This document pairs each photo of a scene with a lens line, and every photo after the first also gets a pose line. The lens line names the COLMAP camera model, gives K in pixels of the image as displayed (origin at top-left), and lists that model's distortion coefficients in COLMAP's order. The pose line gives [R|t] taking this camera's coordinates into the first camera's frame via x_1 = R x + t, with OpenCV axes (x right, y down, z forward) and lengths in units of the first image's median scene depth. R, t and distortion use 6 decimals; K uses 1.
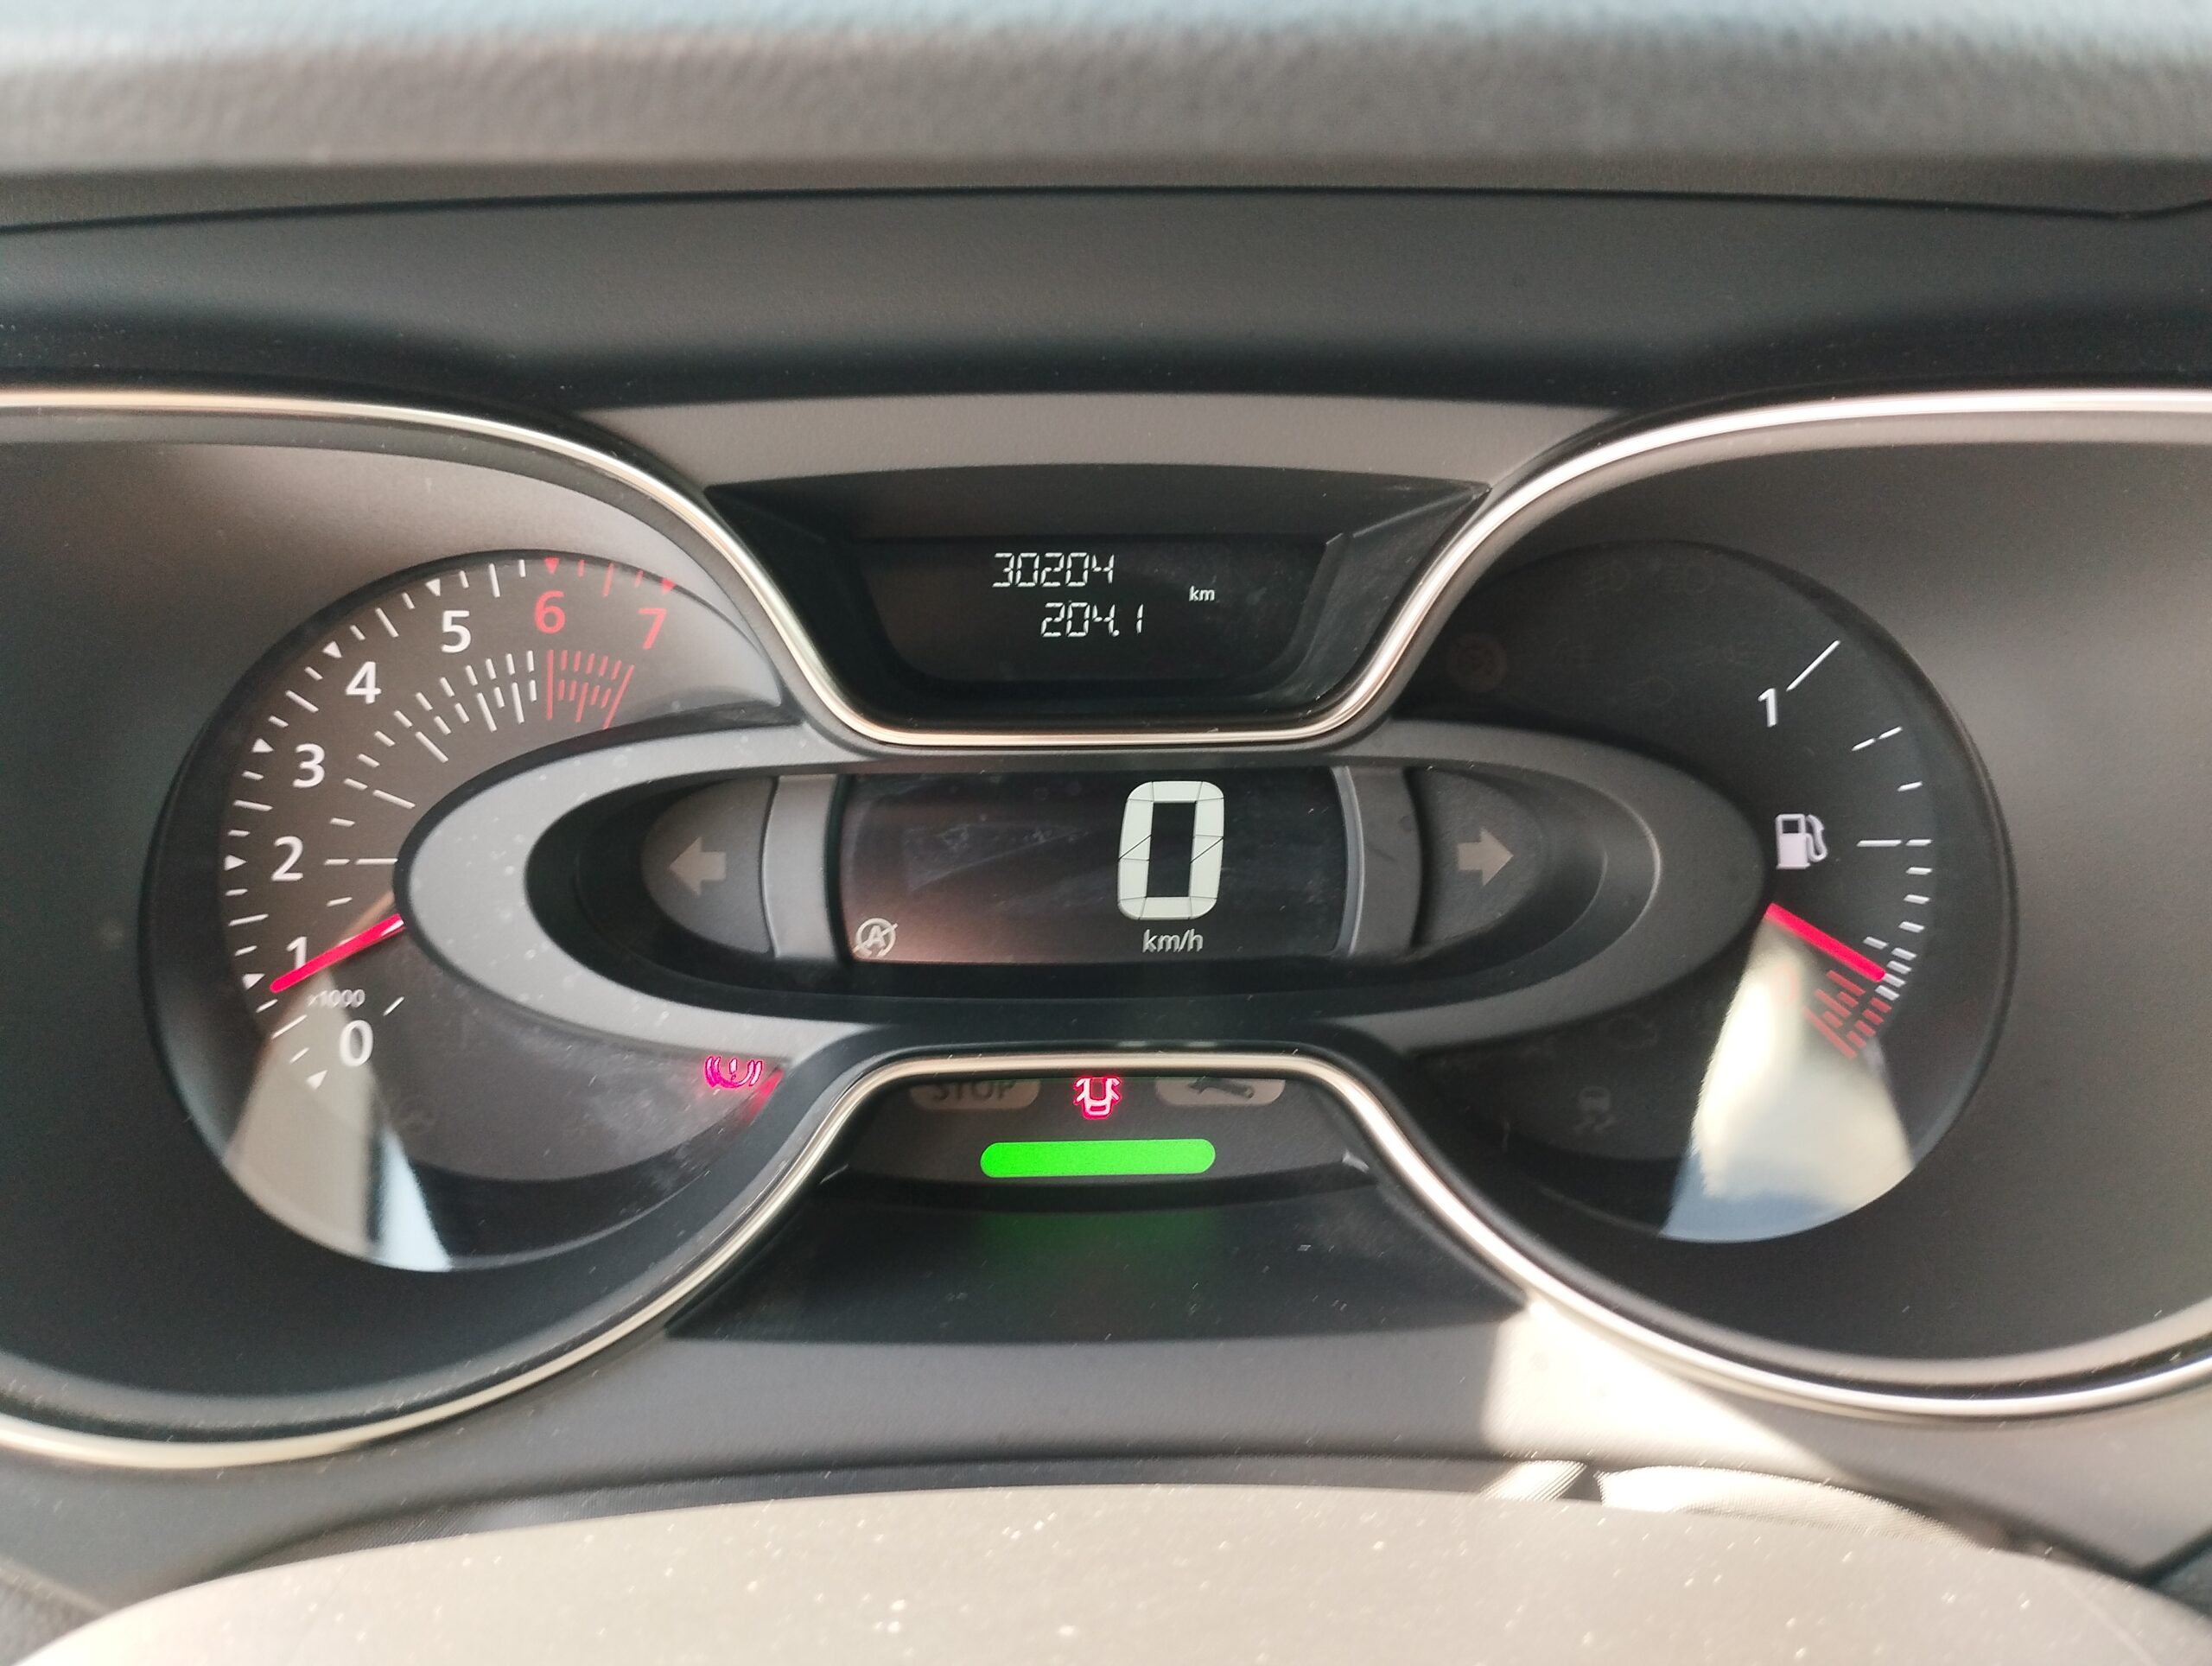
lens RADIAL K [[1808.4, 0, 1120.5], [0, 1808.4, 831.7], [0, 0, 1]] dist [0.102382, -0.085616]
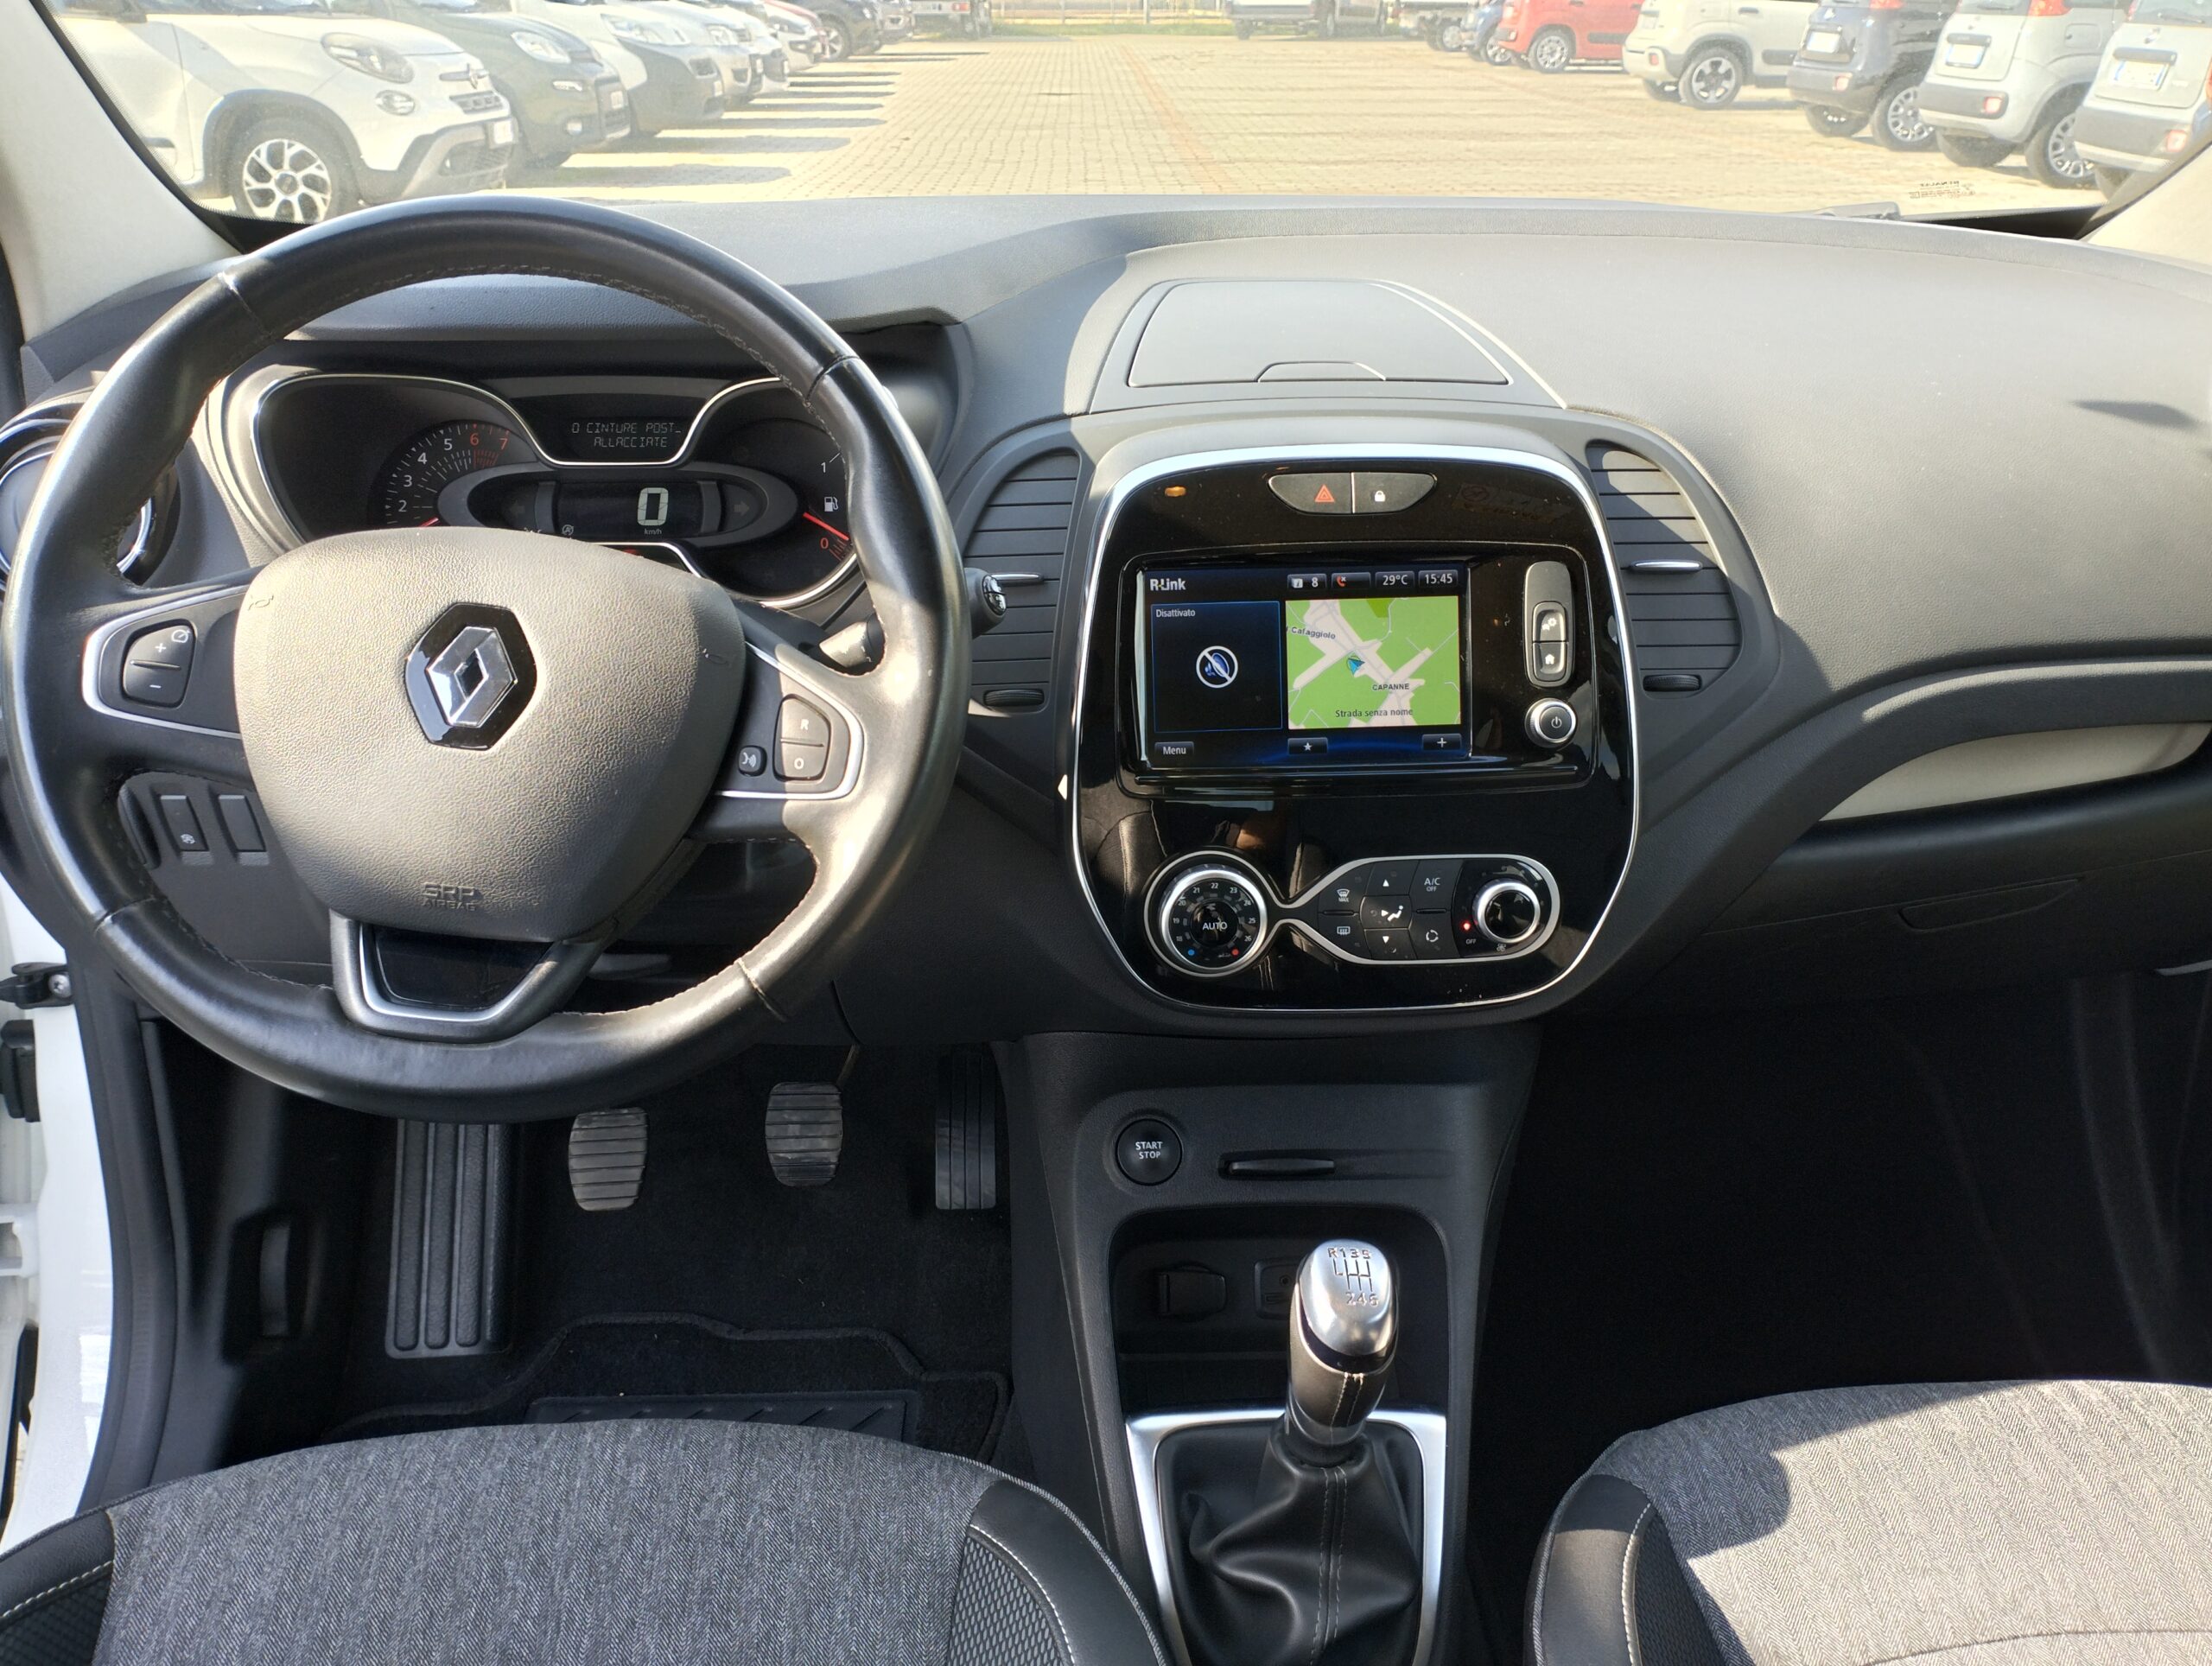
lens RADIAL K [[1839.4, 0, 1097.5], [0, 1839.4, 832.7], [0, 0, 1]] dist [0.094080, -0.108927]
pose [[0.999957, -0.004575, -0.008024, 0.937698], [0.004516, 0.999963, -0.007306, 0.687402], [0.008057, 0.007270, 0.999941, -2.639517]]
